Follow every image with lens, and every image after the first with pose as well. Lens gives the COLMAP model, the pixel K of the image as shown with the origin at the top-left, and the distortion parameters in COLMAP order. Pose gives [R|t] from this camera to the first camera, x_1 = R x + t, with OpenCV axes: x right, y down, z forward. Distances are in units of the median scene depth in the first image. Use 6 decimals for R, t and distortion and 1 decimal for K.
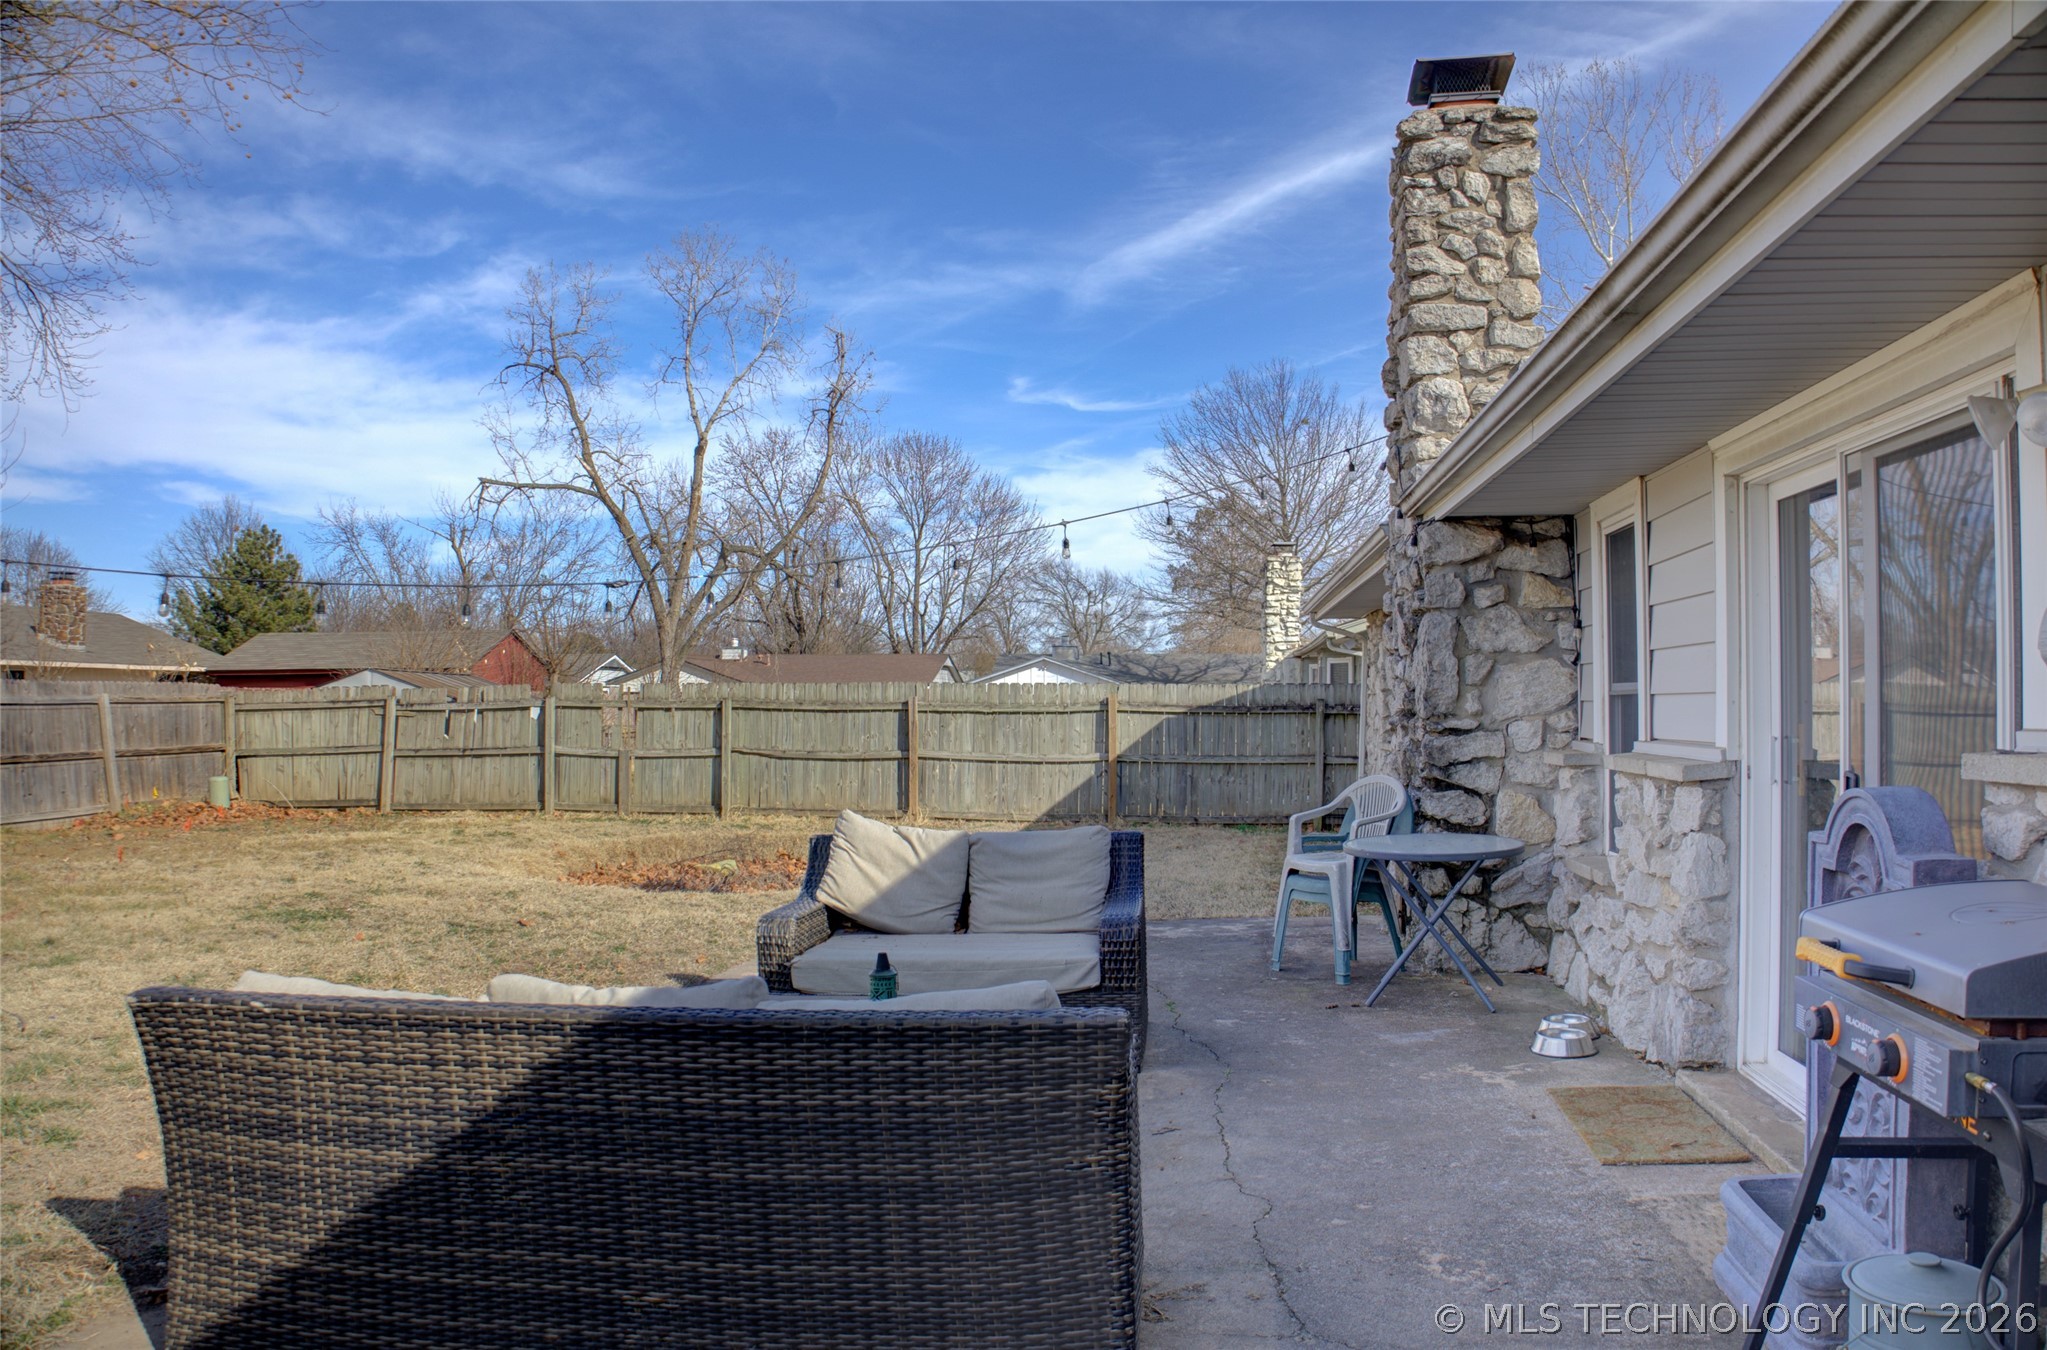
lens RADIAL K [[1415.4, 0, 1032.9], [0, 1415.4, 686.3], [0, 0, 1]] dist [-0.141792, 0.097023]
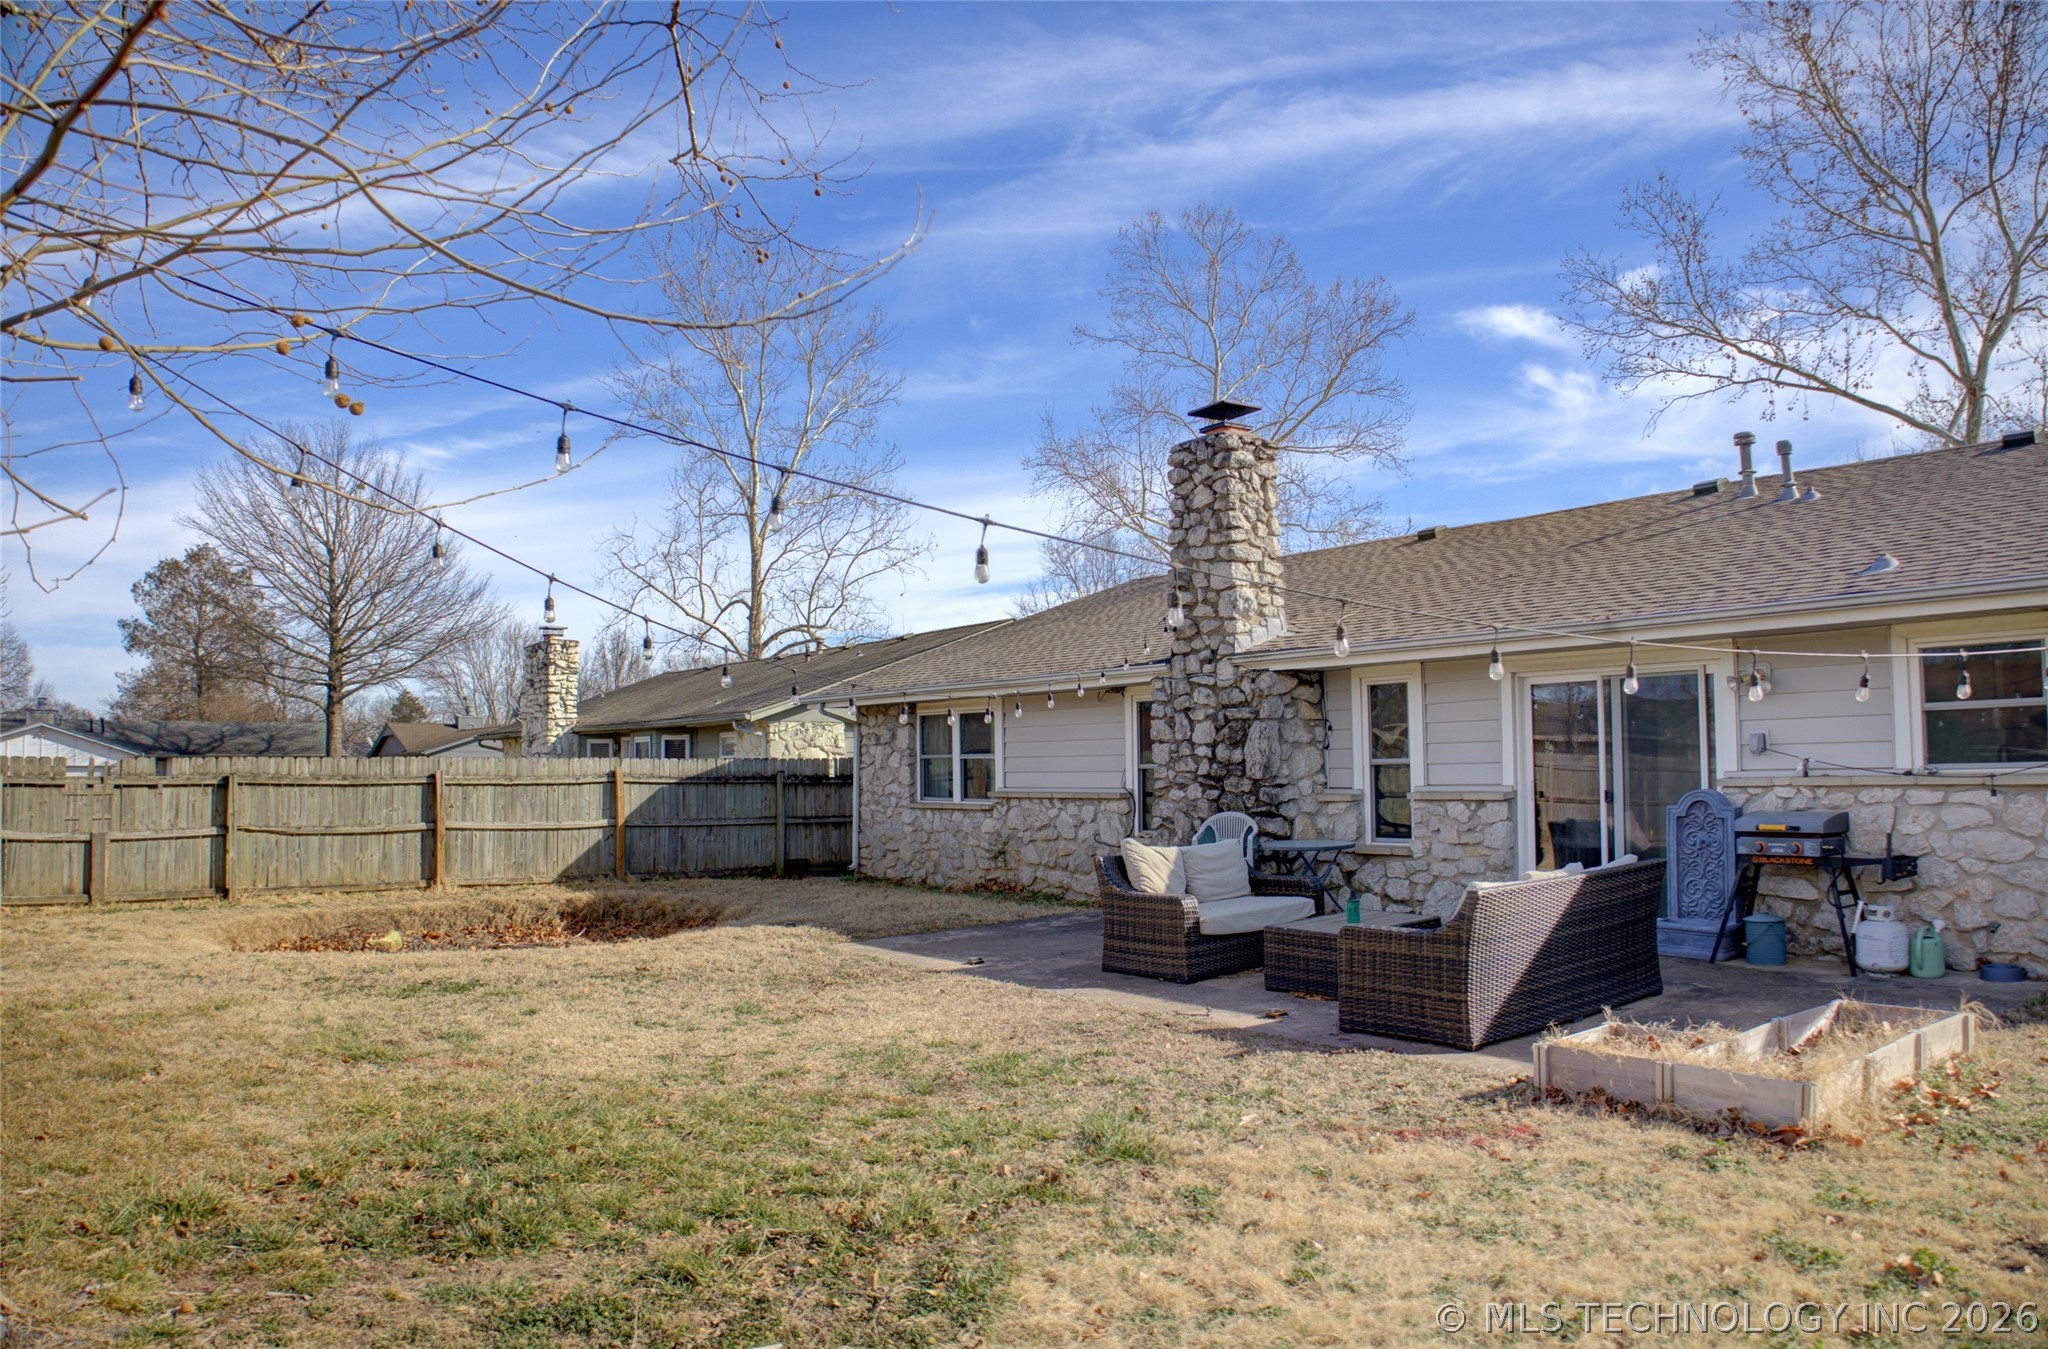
lens RADIAL K [[1416.1, 0, 1033.4], [0, 1416.1, 685.8], [0, 0, 1]] dist [-0.141792, 0.097023]
pose [[0.703819, 0.032262, 0.709646, -0.512668], [0.003459, 0.998801, -0.048839, -0.003836], [-0.710371, 0.036828, 0.702864, -0.032189]]
